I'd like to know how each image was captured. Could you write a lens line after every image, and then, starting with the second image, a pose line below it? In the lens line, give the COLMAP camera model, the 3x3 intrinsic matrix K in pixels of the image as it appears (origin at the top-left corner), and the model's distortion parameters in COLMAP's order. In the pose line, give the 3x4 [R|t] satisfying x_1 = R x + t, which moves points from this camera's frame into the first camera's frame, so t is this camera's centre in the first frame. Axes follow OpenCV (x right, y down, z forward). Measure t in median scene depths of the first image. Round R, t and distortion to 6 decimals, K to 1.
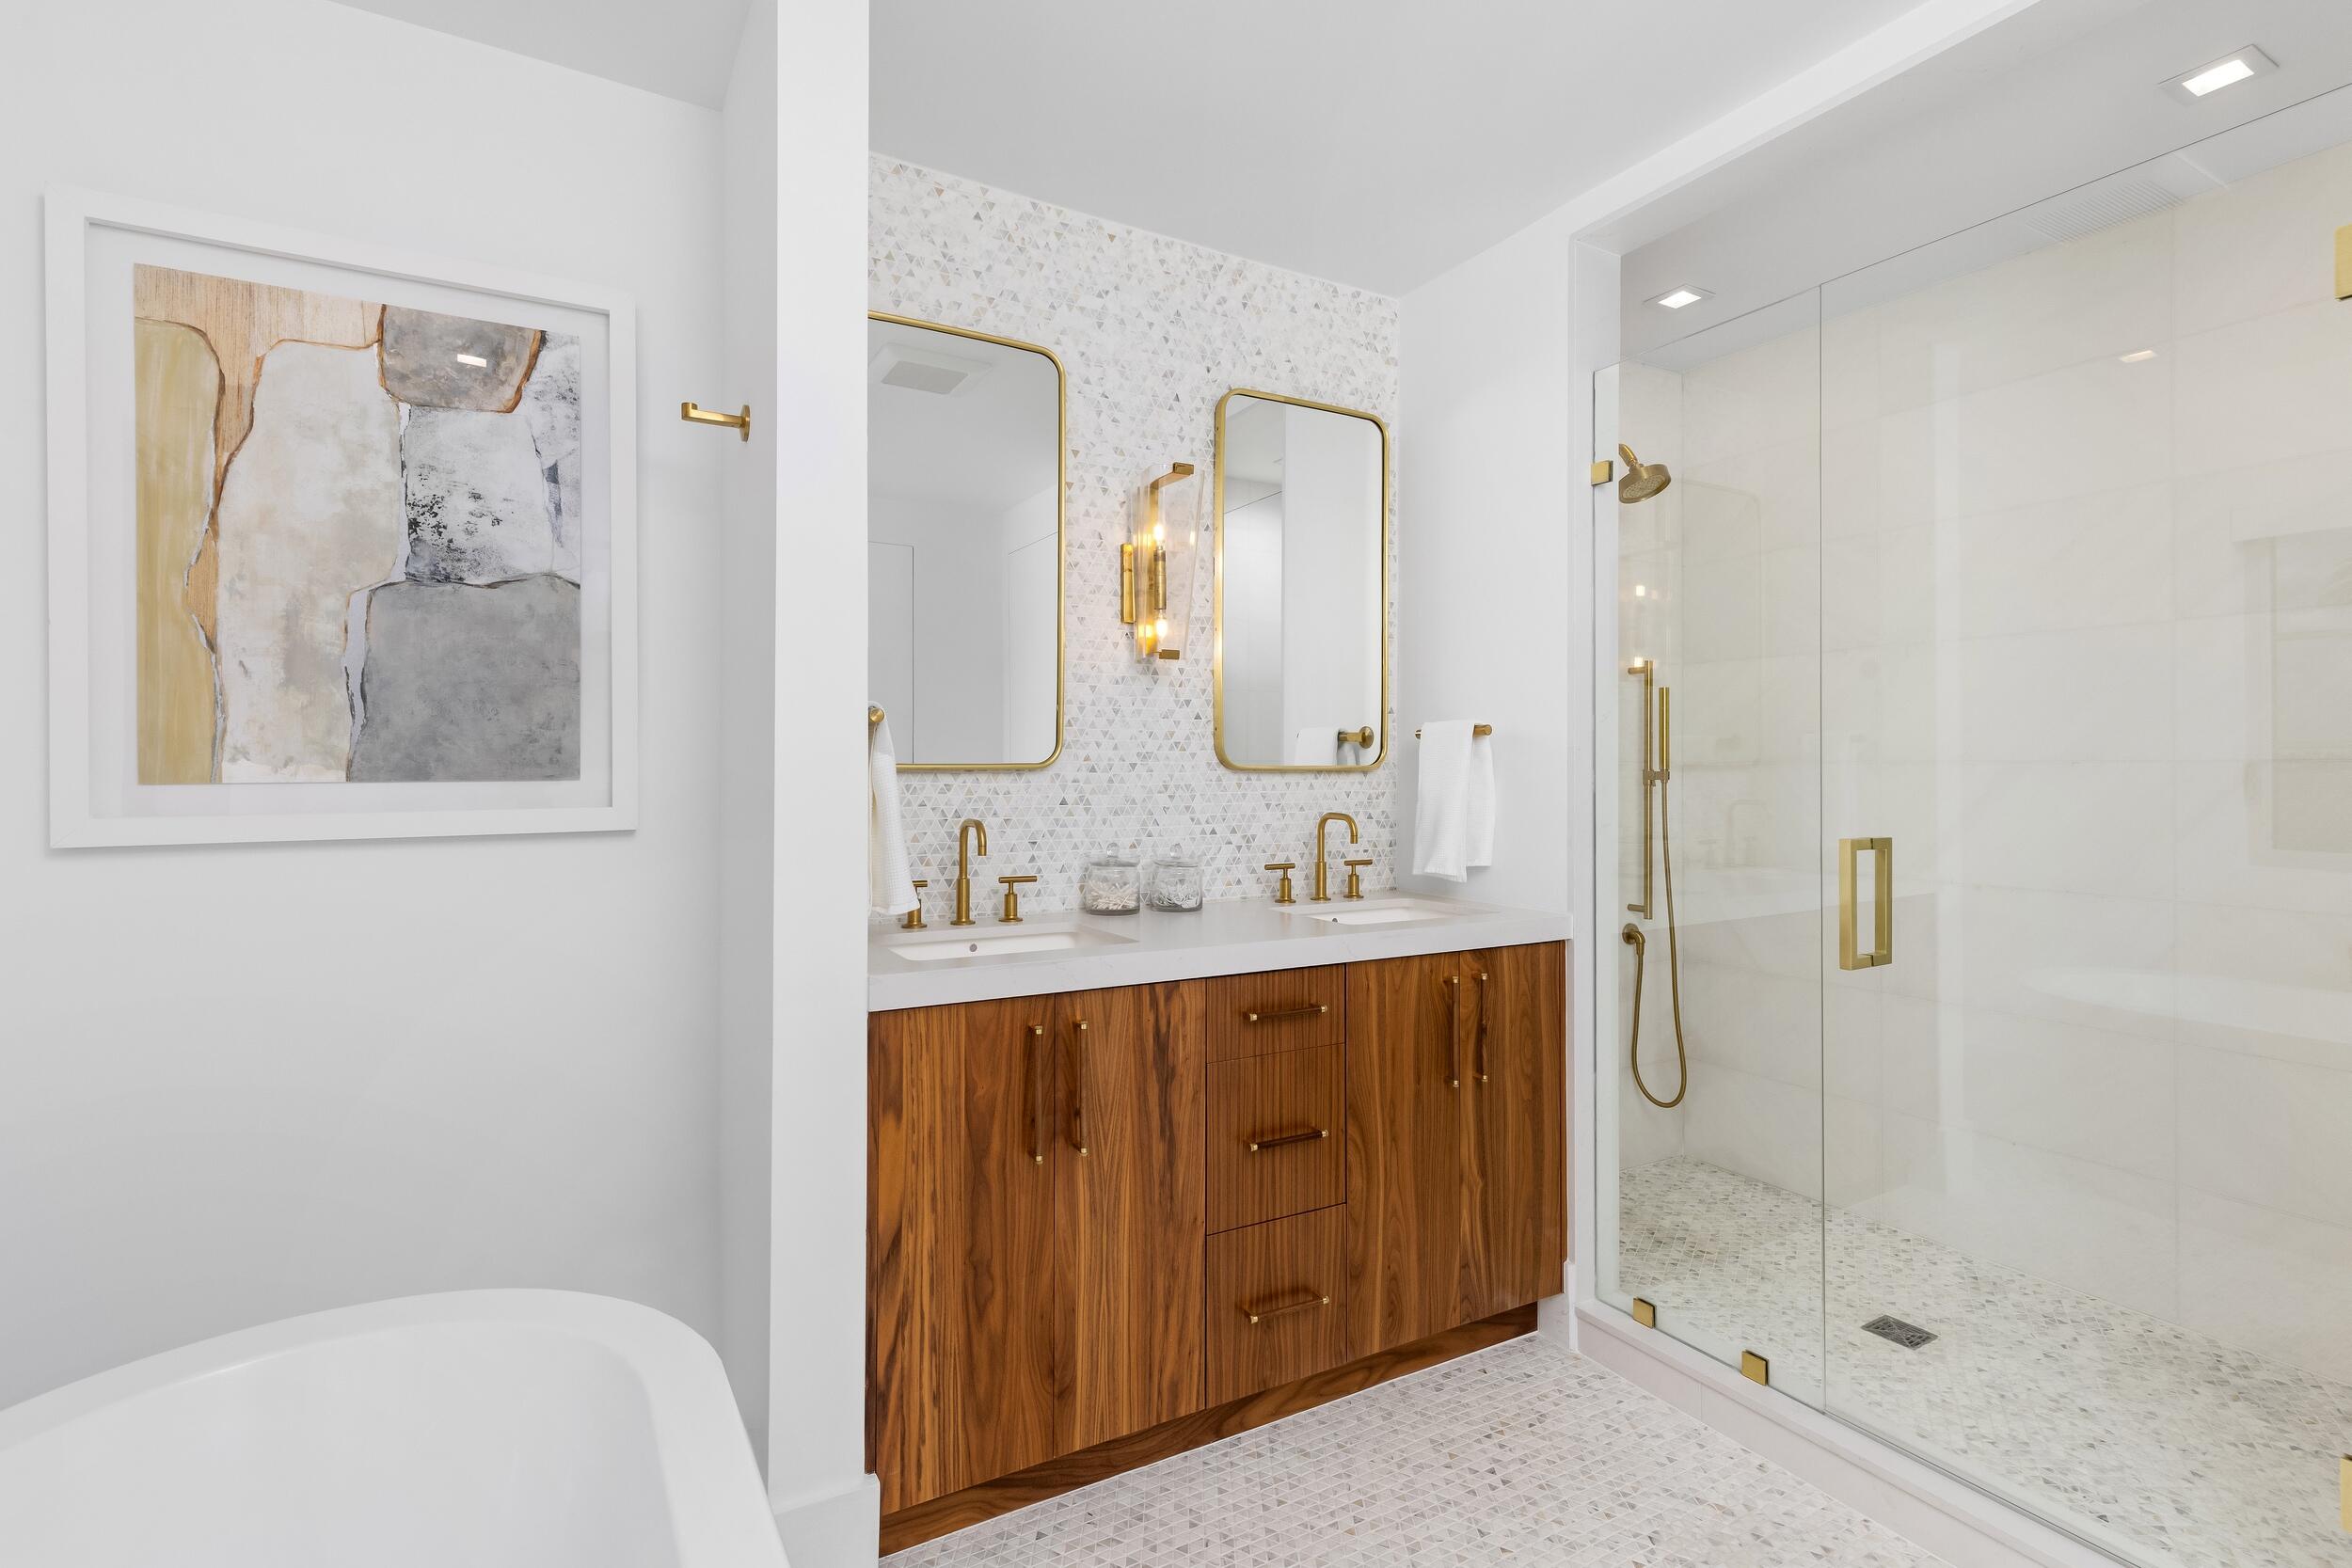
lens RADIAL K [[1078.8, 0, 1183.7], [0, 1078.8, 774.7], [0, 0, 1]] dist [0.004944, -0.001260]
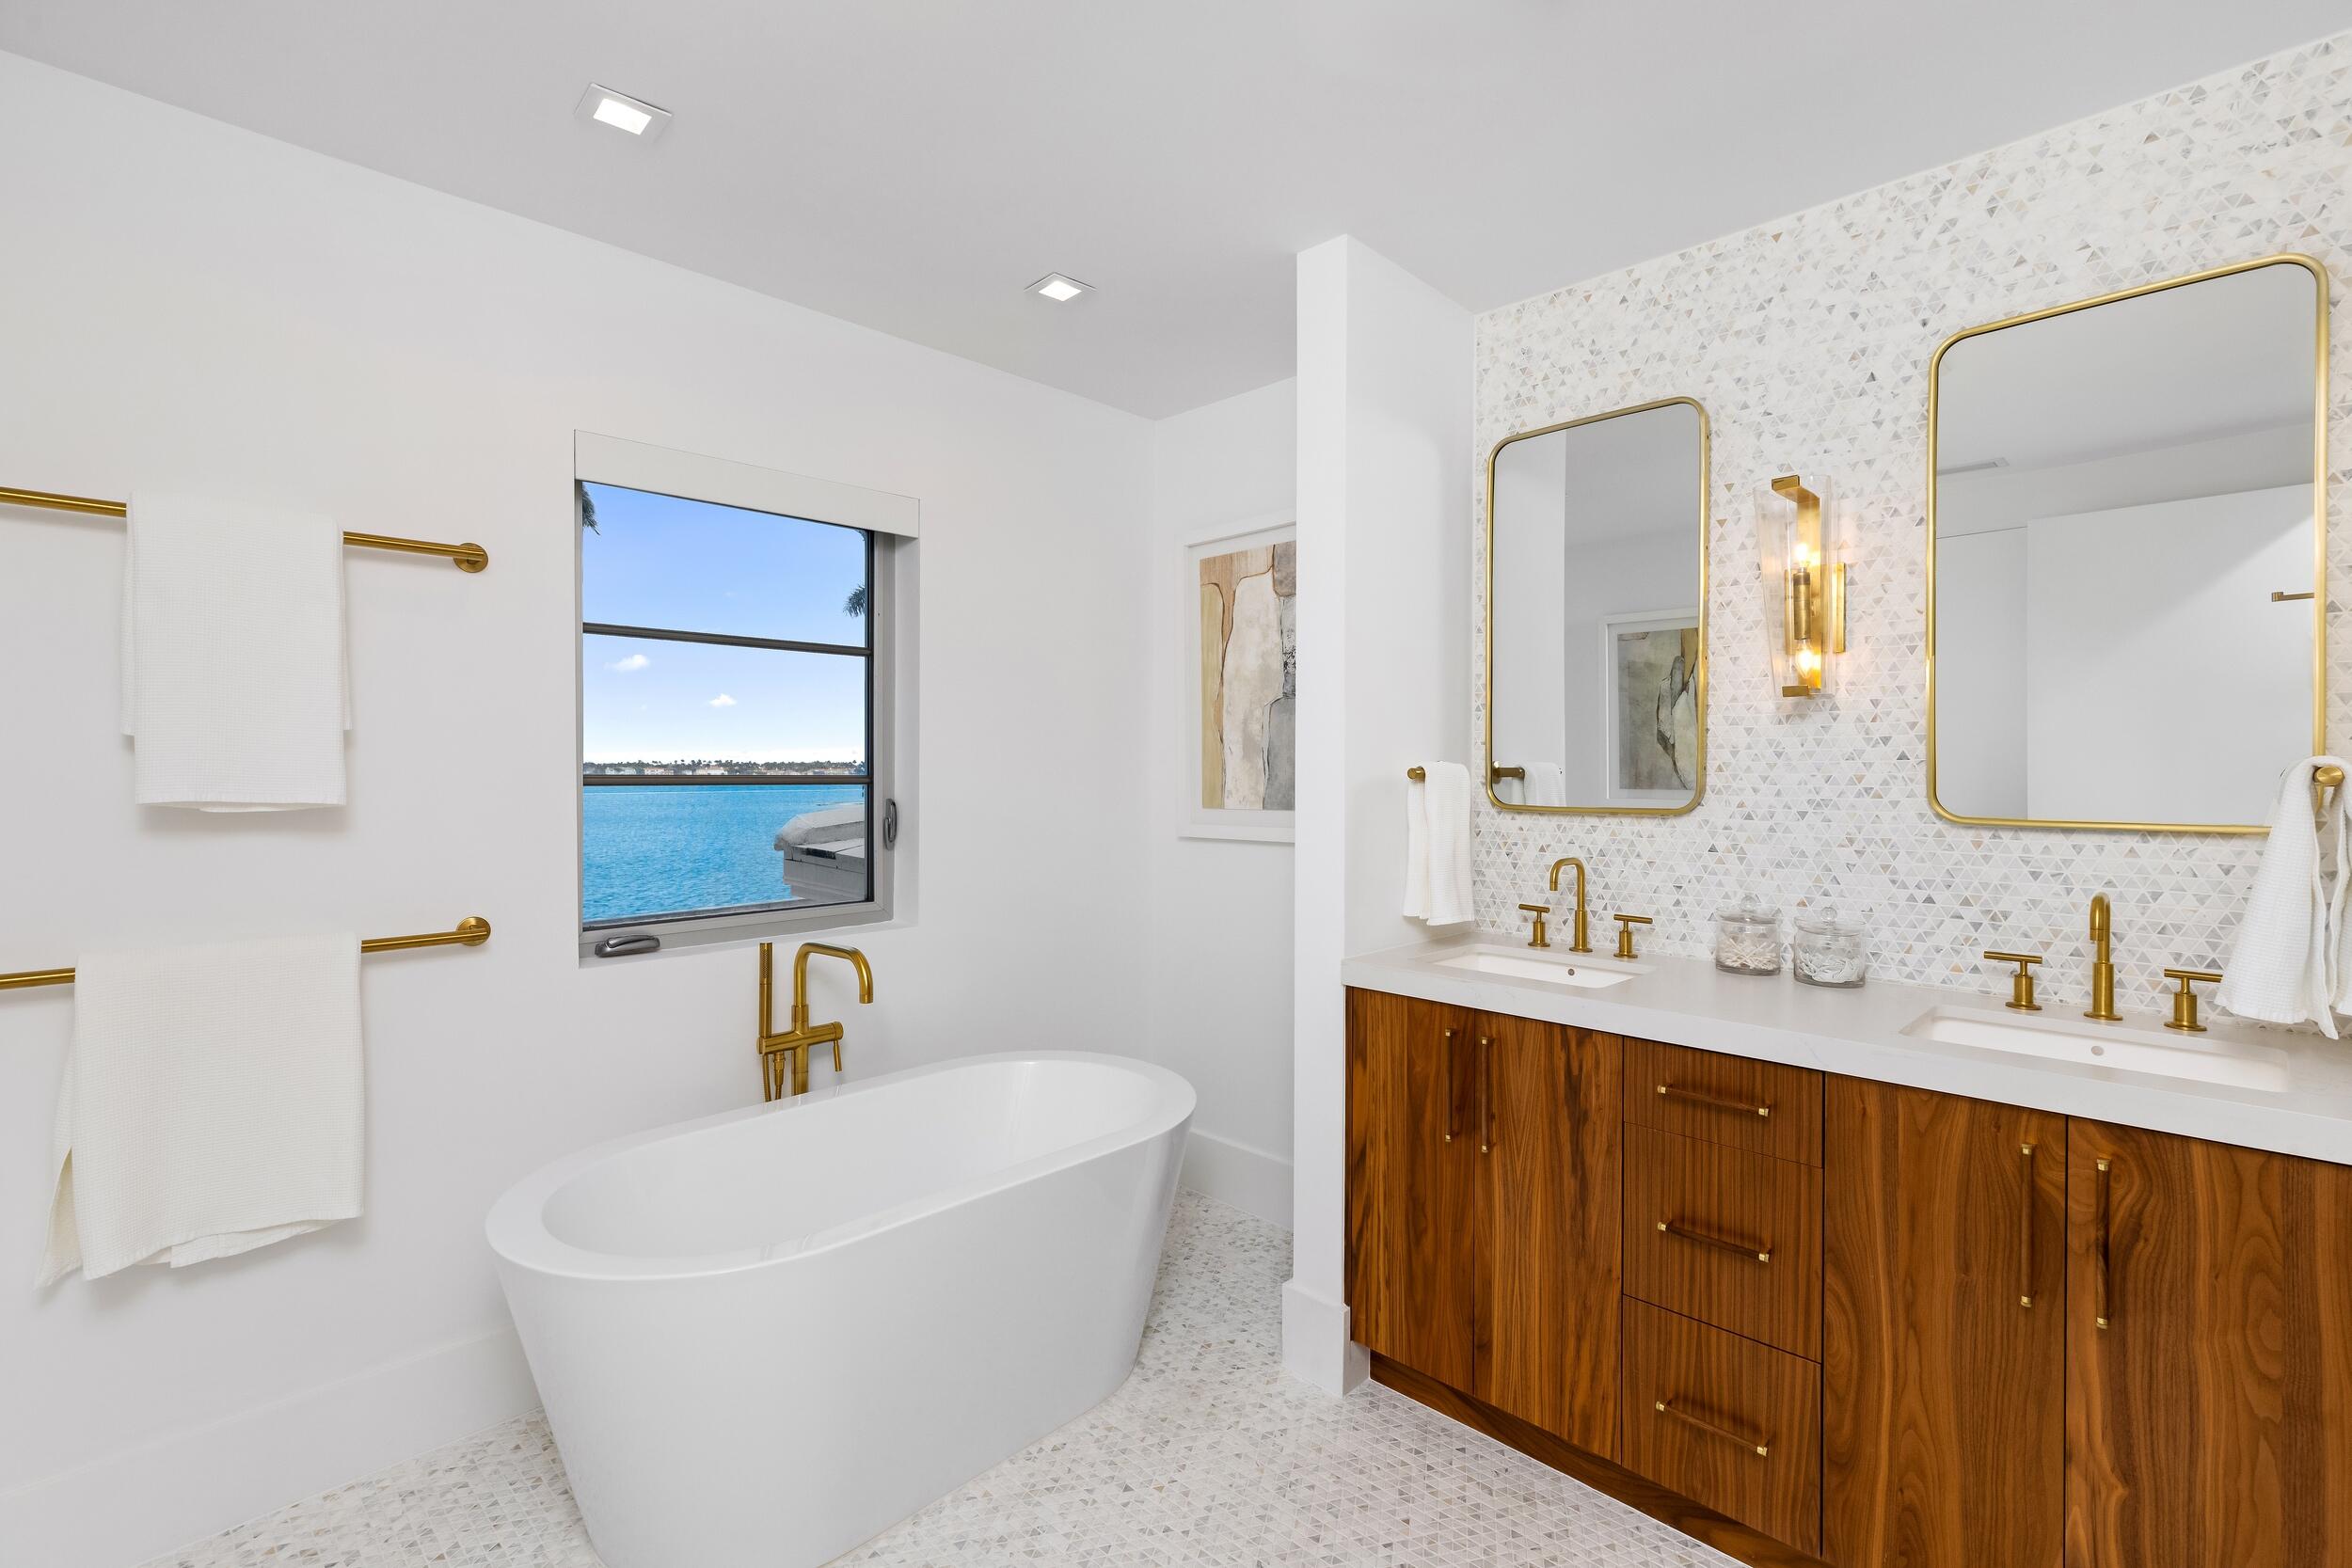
lens RADIAL K [[1078.8, 0, 1188.0], [0, 1078.8, 782.1], [0, 0, 1]] dist [0.004944, -0.001260]
pose [[0.273540, 0.012630, -0.961778, 0.752582], [-0.003725, 0.999920, 0.012071, -0.048949], [0.961853, 0.000280, 0.273565, 0.295719]]
